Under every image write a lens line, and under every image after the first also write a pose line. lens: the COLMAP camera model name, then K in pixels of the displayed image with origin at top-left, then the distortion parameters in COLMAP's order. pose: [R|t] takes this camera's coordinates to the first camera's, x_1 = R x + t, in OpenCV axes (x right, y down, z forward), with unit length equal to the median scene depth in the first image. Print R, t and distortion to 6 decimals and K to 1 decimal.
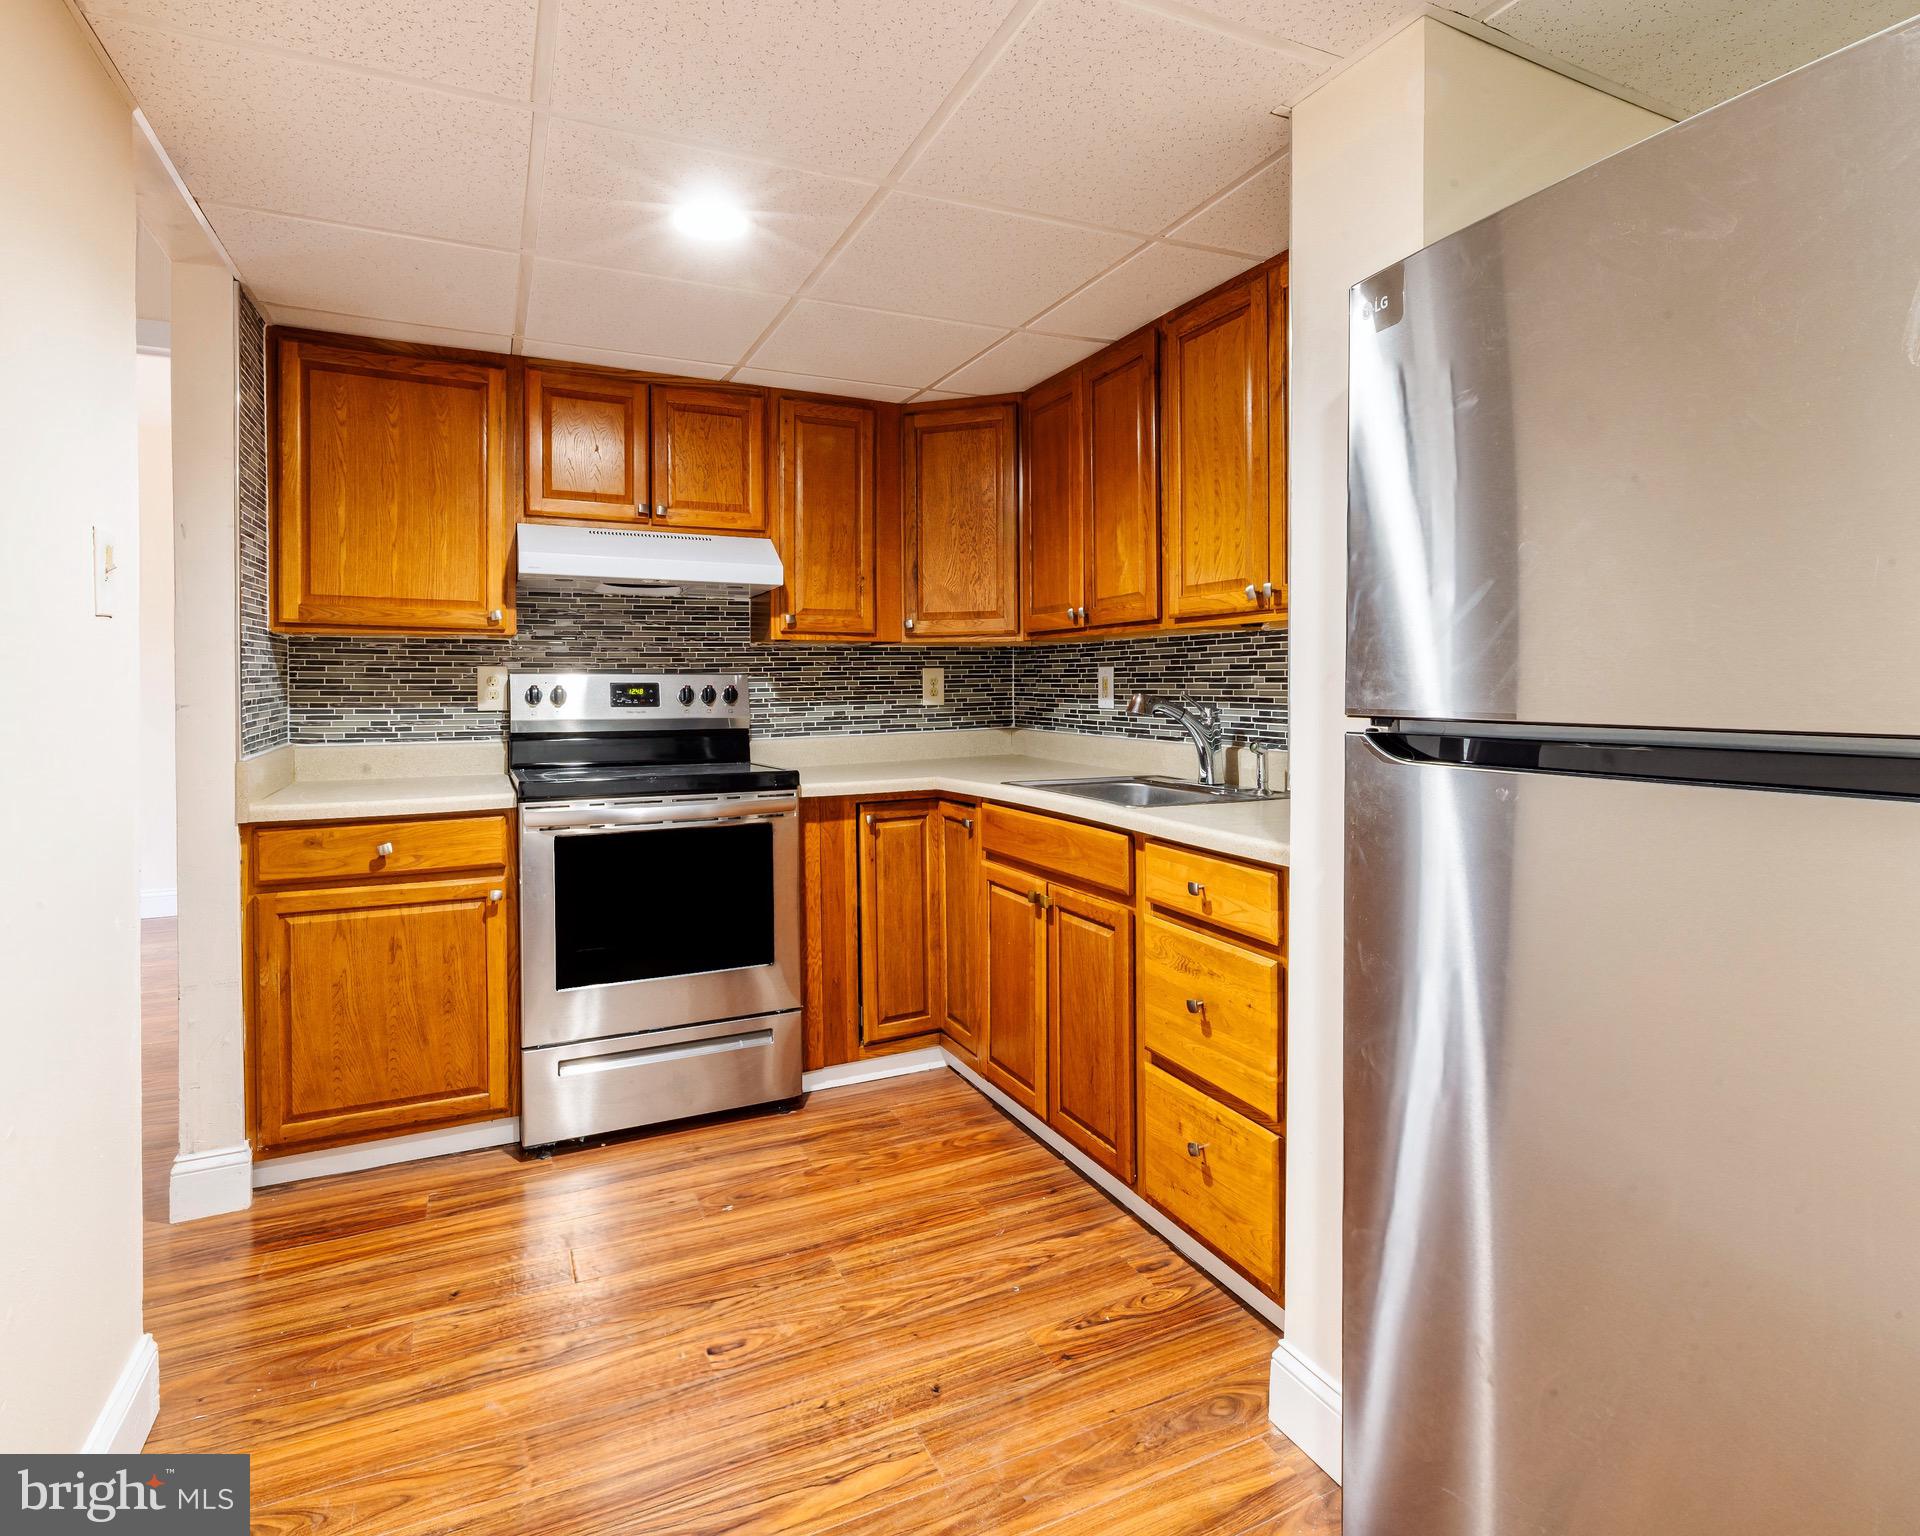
lens RADIAL K [[1042.0, 0, 786.0], [0, 1042.0, 690.4], [0, 0, 1]] dist [0.033401, 0.000078]
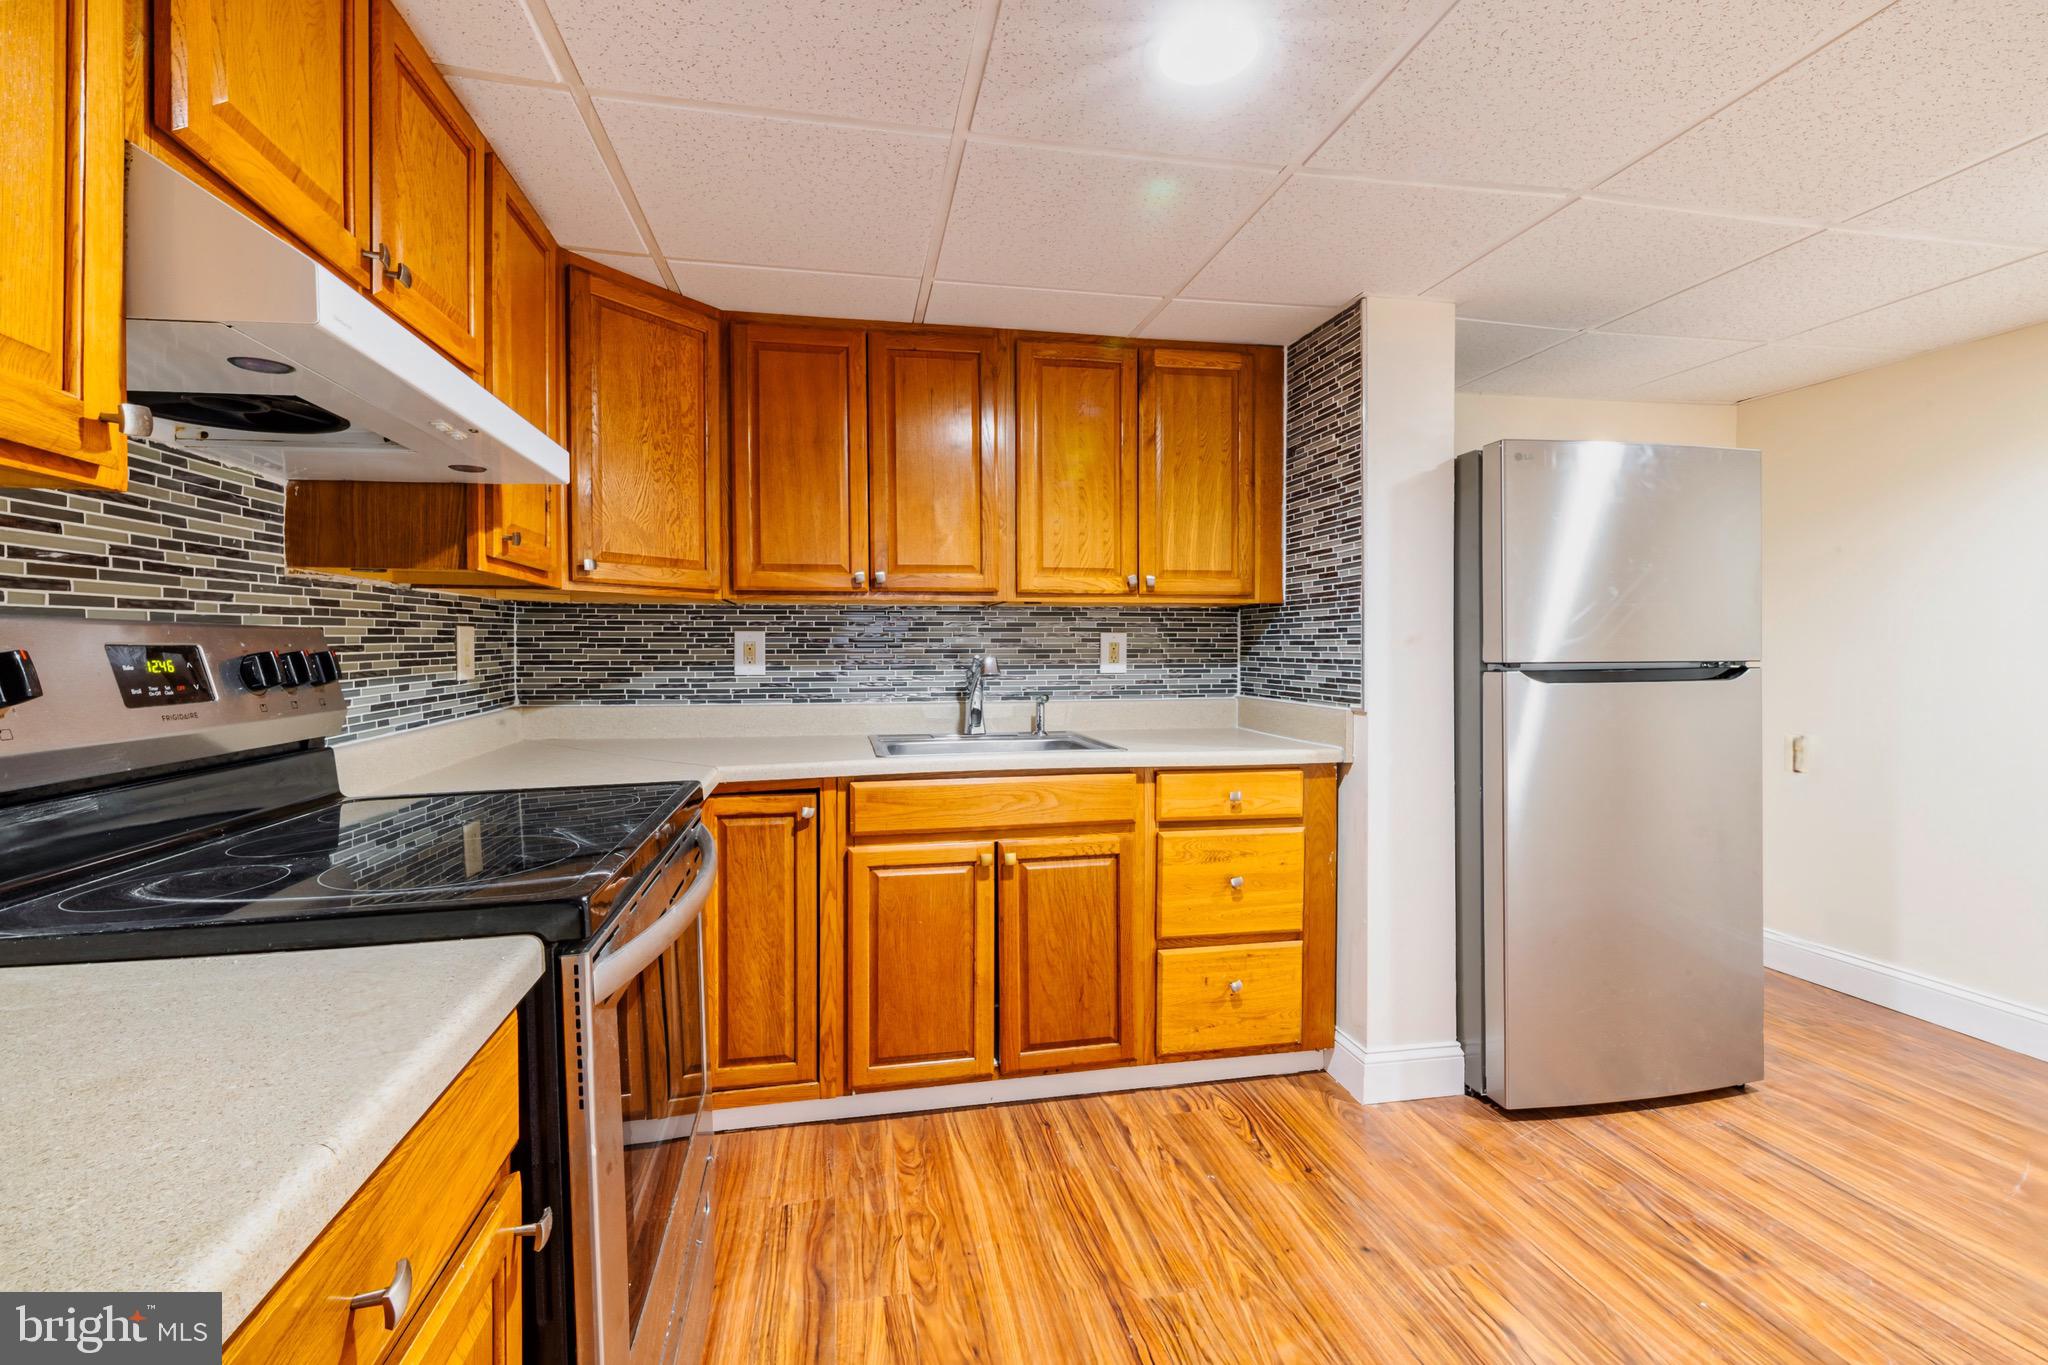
lens RADIAL K [[879.2, 0, 1022.5], [0, 879.2, 652.6], [0, 0, 1]] dist [0.001548, 0.000272]
pose [[0.131246, 0.000688, 0.991350, -0.613609], [0.009019, 0.999958, -0.001888, 0.000601], [-0.991309, 0.009189, 0.131235, 0.875853]]
